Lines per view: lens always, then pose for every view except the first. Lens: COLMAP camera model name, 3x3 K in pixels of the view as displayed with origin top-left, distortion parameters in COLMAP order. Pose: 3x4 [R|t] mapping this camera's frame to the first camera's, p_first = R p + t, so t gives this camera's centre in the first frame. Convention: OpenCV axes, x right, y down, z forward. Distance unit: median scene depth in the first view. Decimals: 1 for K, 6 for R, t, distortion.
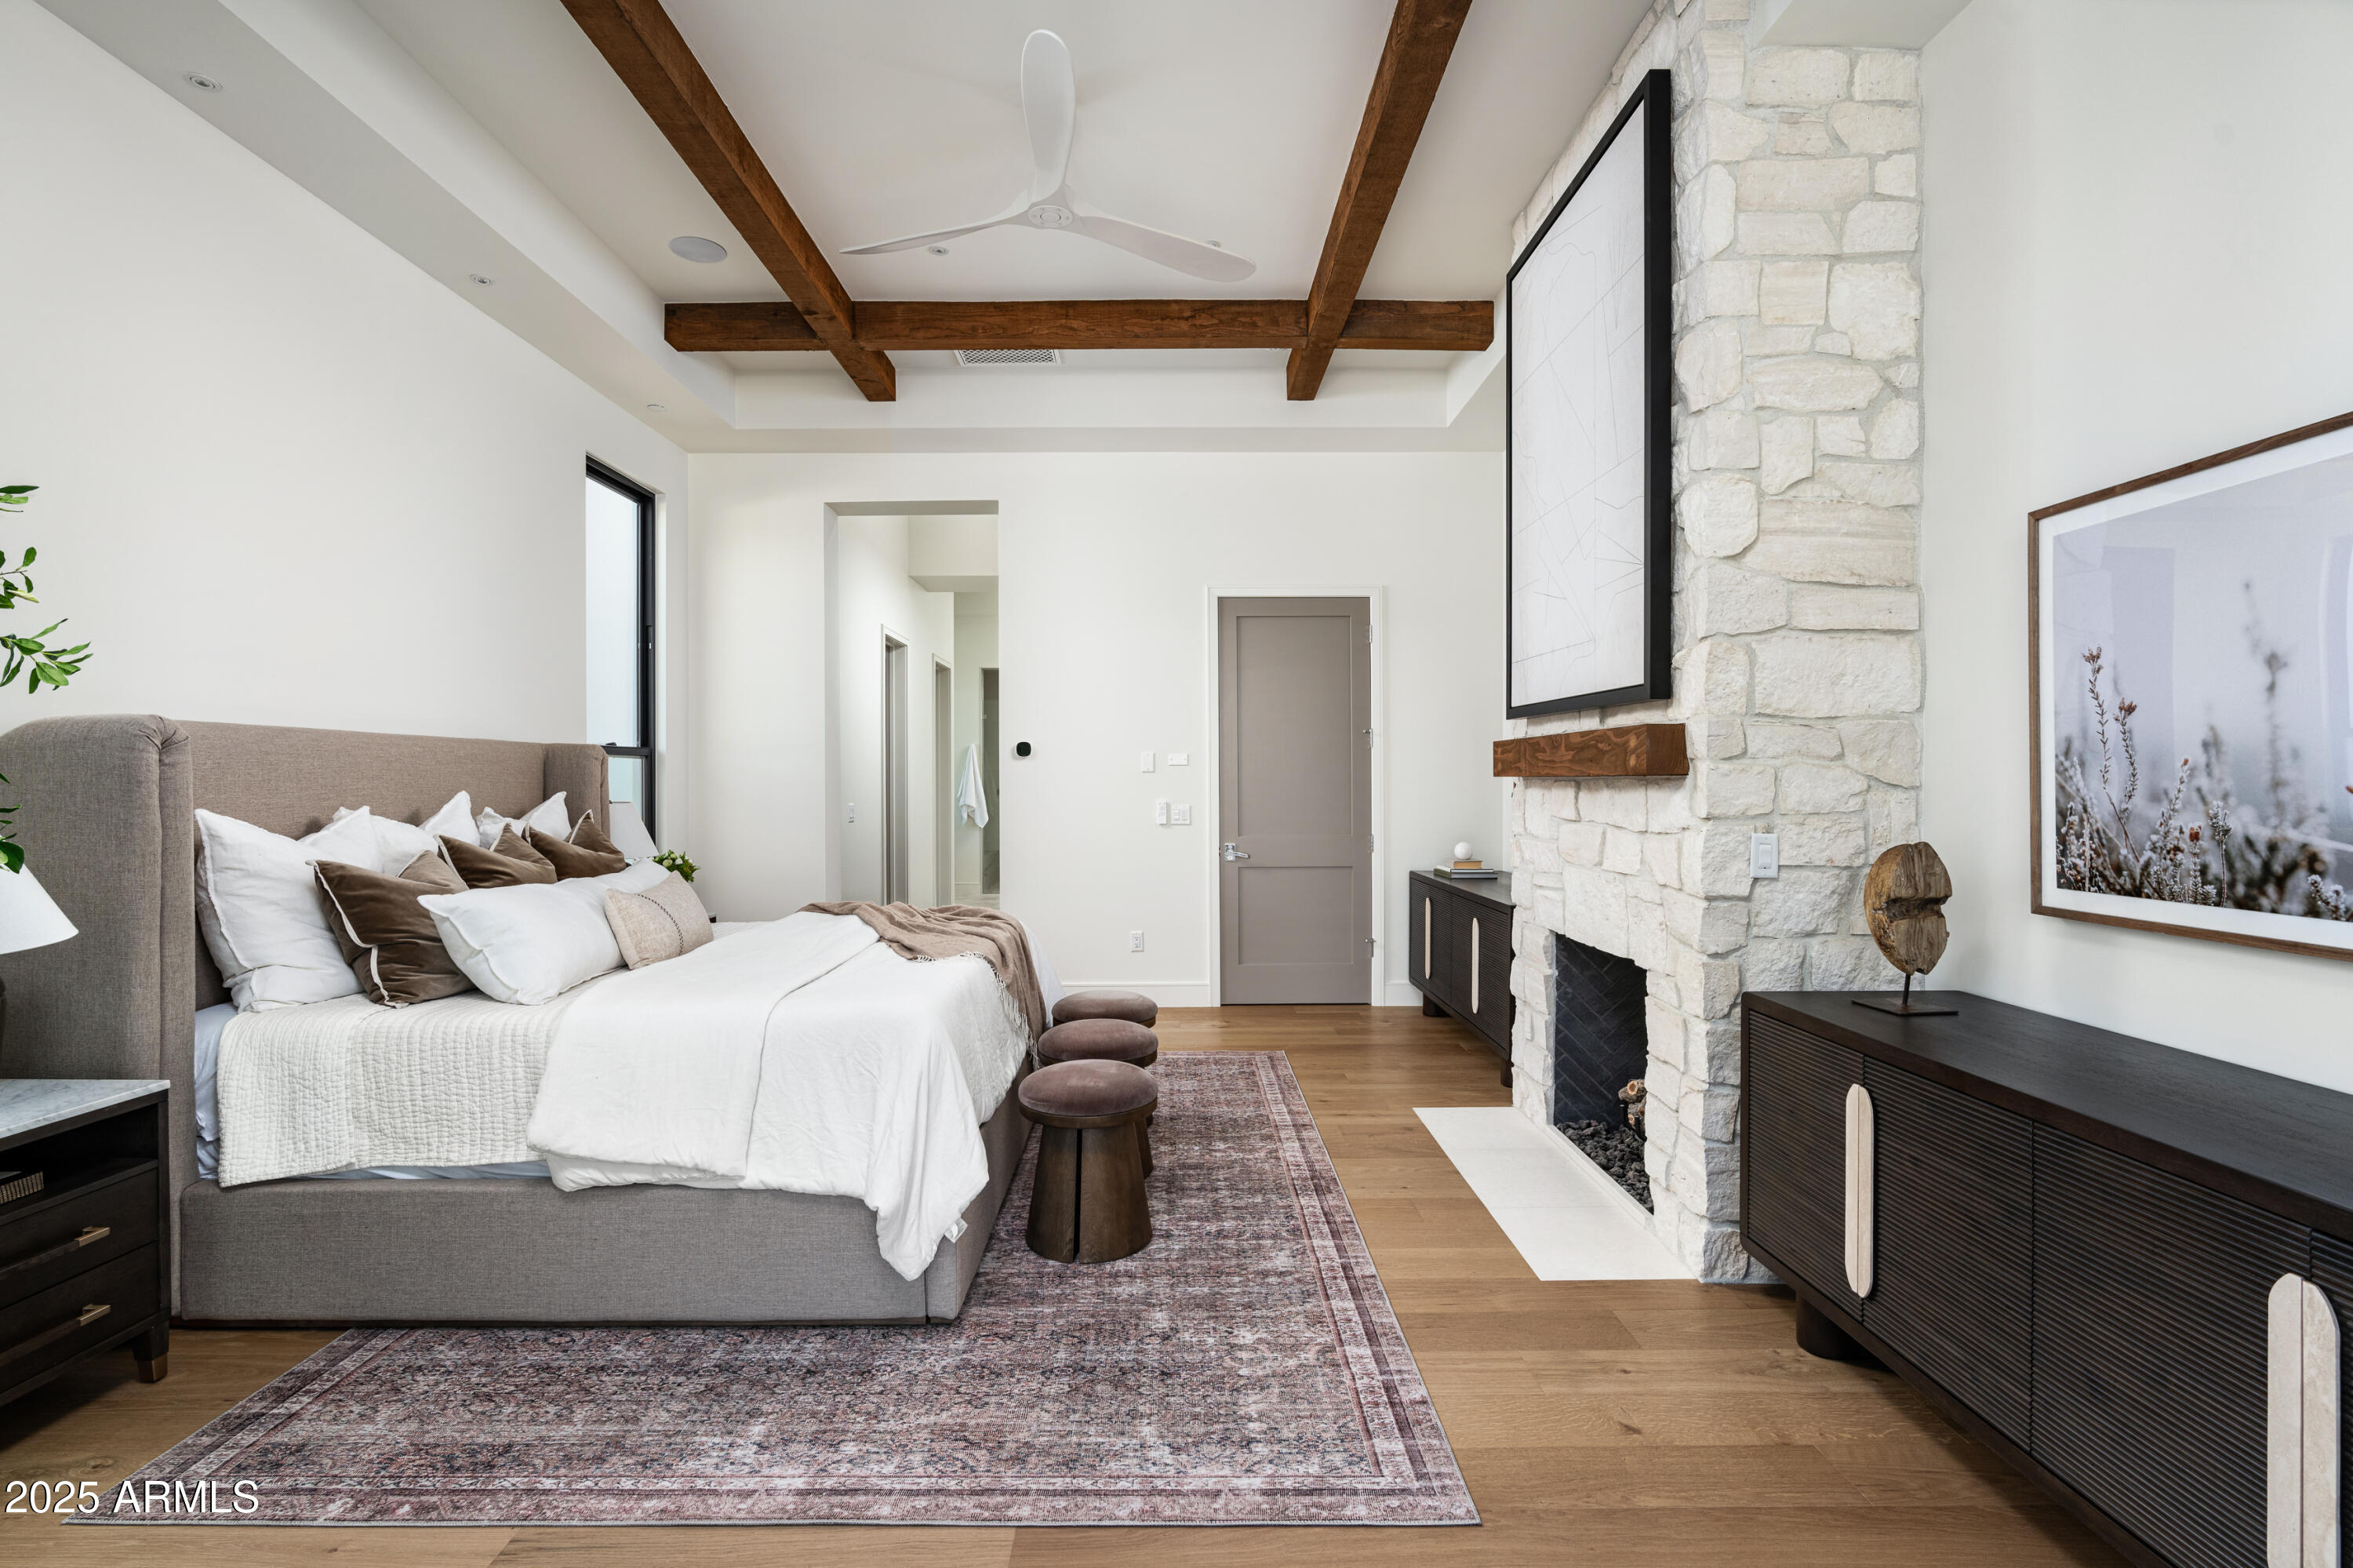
lens RADIAL K [[1117.2, 0, 1176.5], [0, 1117.2, 784.0], [0, 0, 1]] dist [-0.000905, -0.000125]
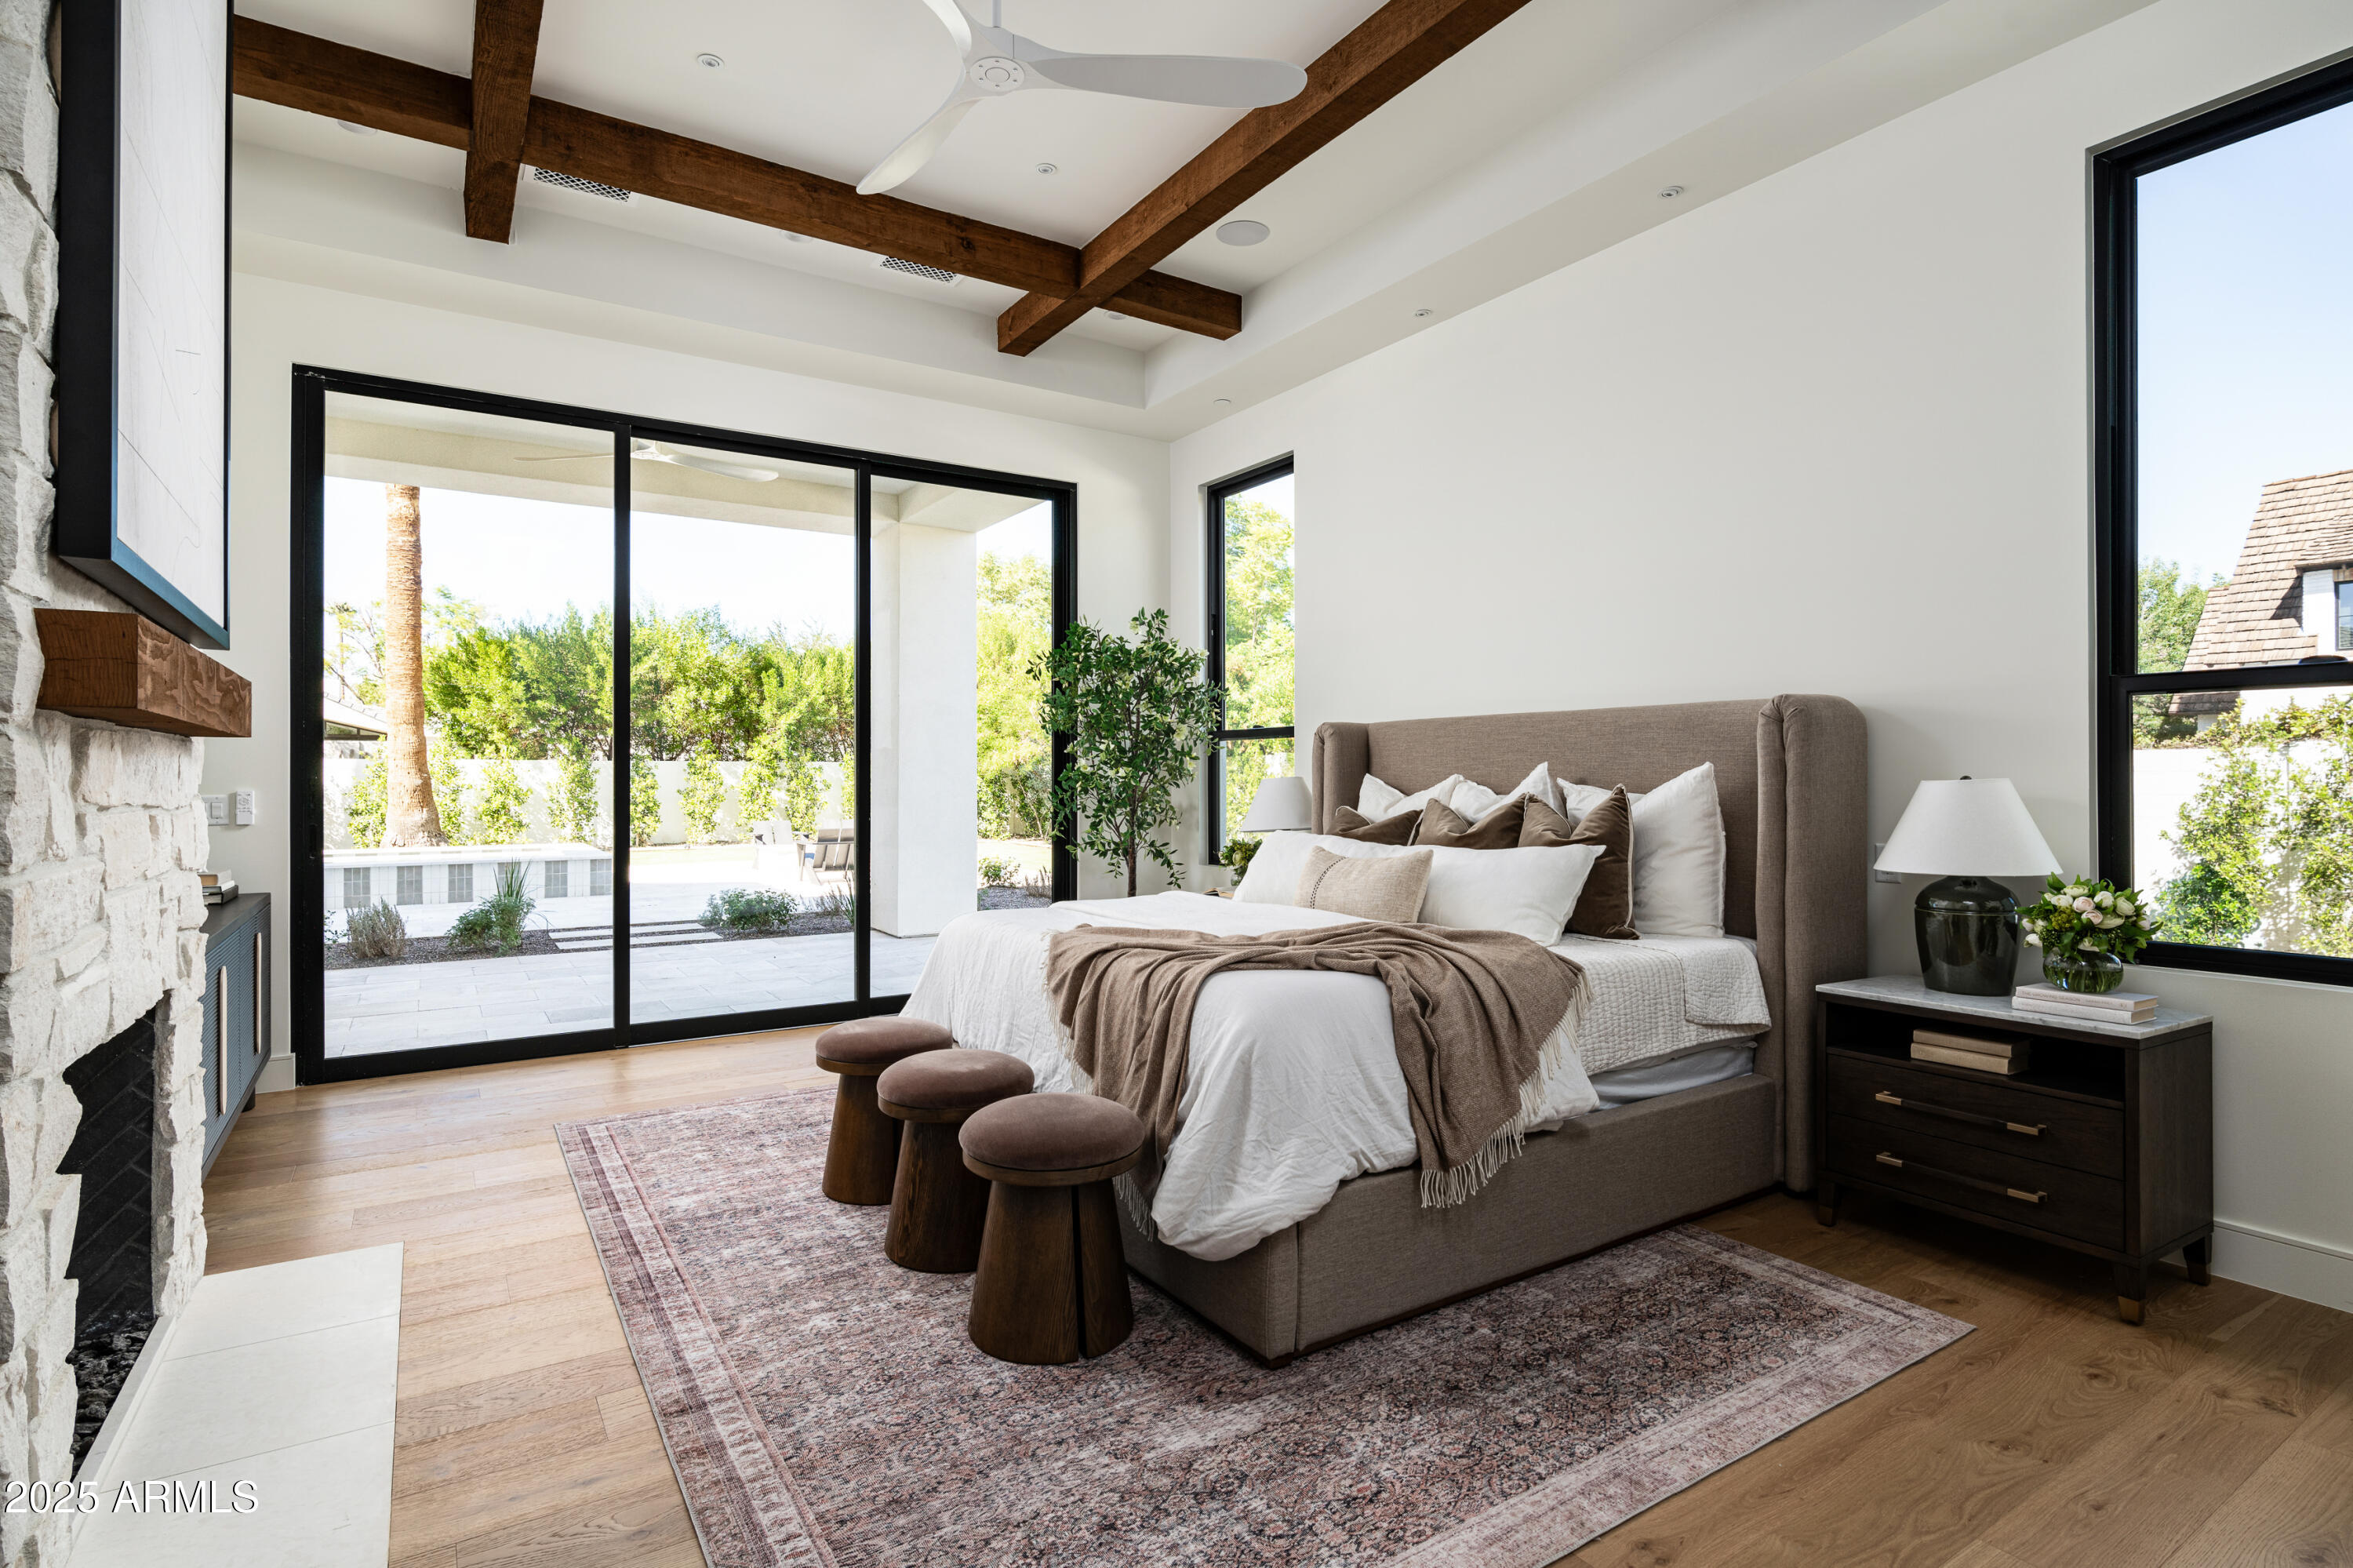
lens RADIAL K [[1130.7, 0, 1168.6], [0, 1130.7, 782.1], [0, 0, 1]] dist [-0.002169, -0.000774]
pose [[-0.842768, 0.003864, -0.538263, 0.270832], [0.001709, 0.999988, 0.004503, 0.024918], [0.538274, 0.002875, -0.842765, 2.069477]]
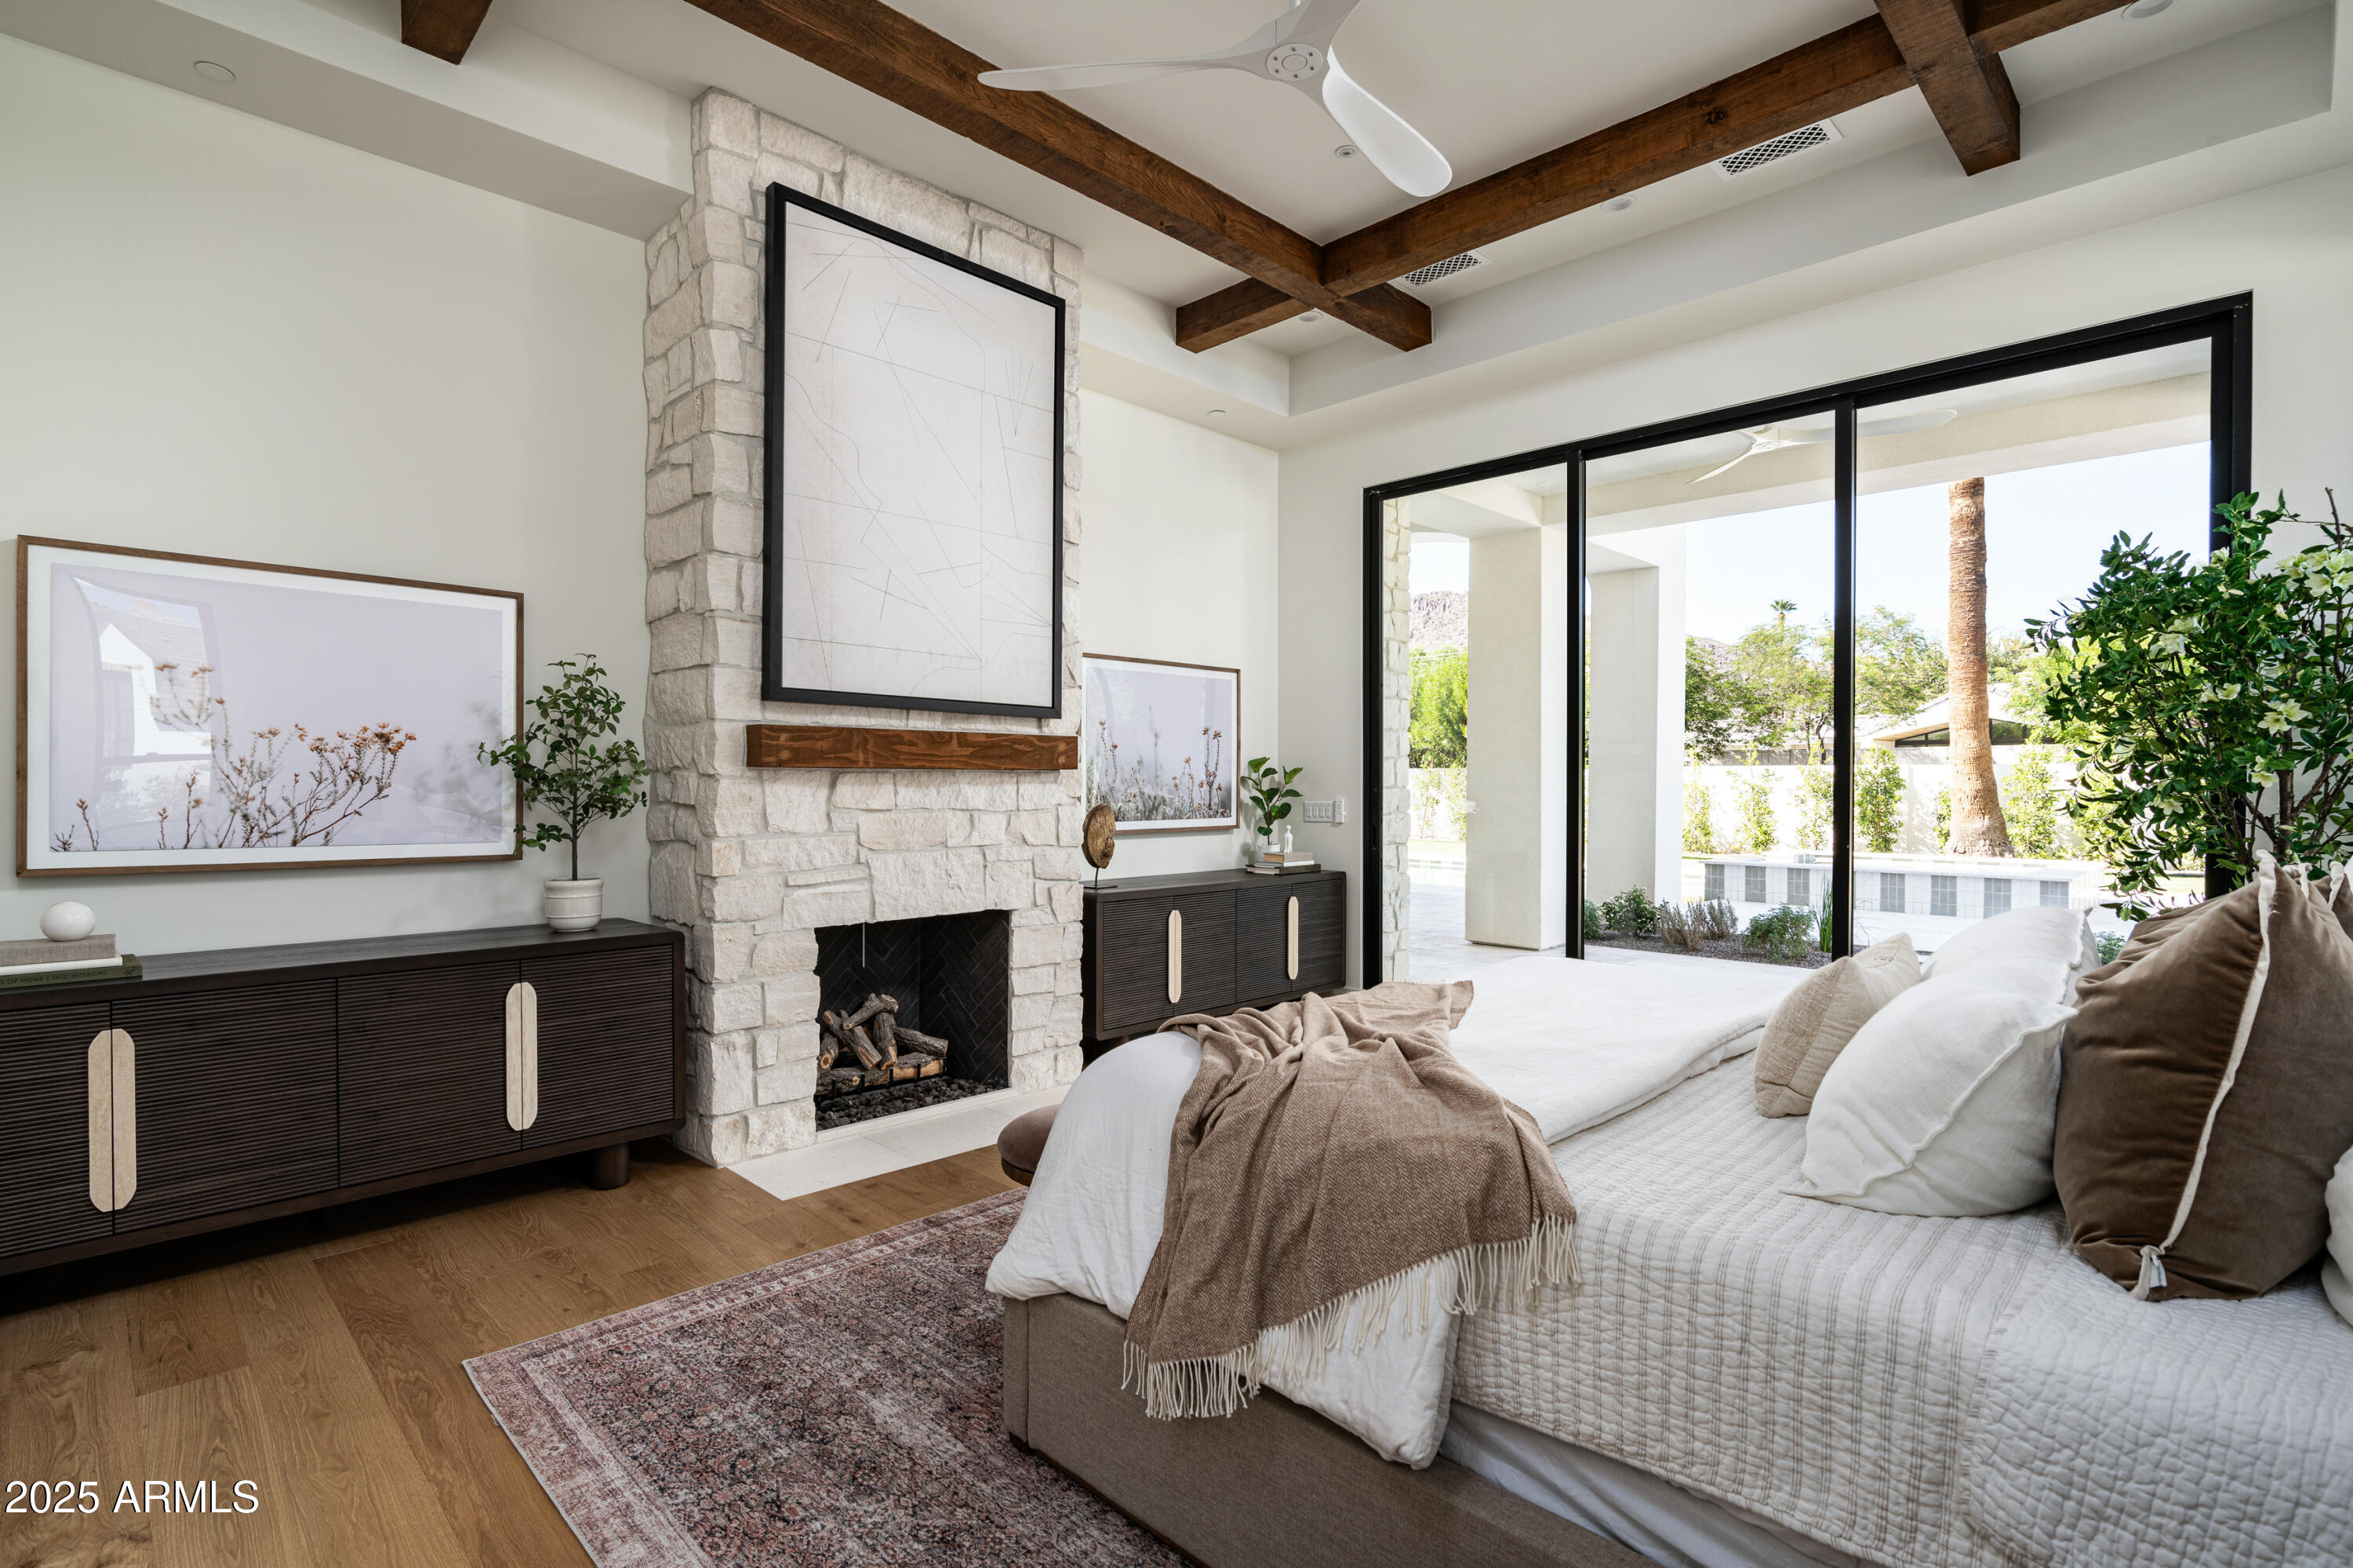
lens RADIAL K [[1130.7, 0, 1168.6], [0, 1130.7, 782.1], [0, 0, 1]] dist [-0.002169, -0.000774]
pose [[-0.702862, 0.001864, 0.711324, -0.728886], [0.001951, 0.999998, -0.000692, 0.010379], [-0.711324, 0.000901, -0.702864, 1.902103]]
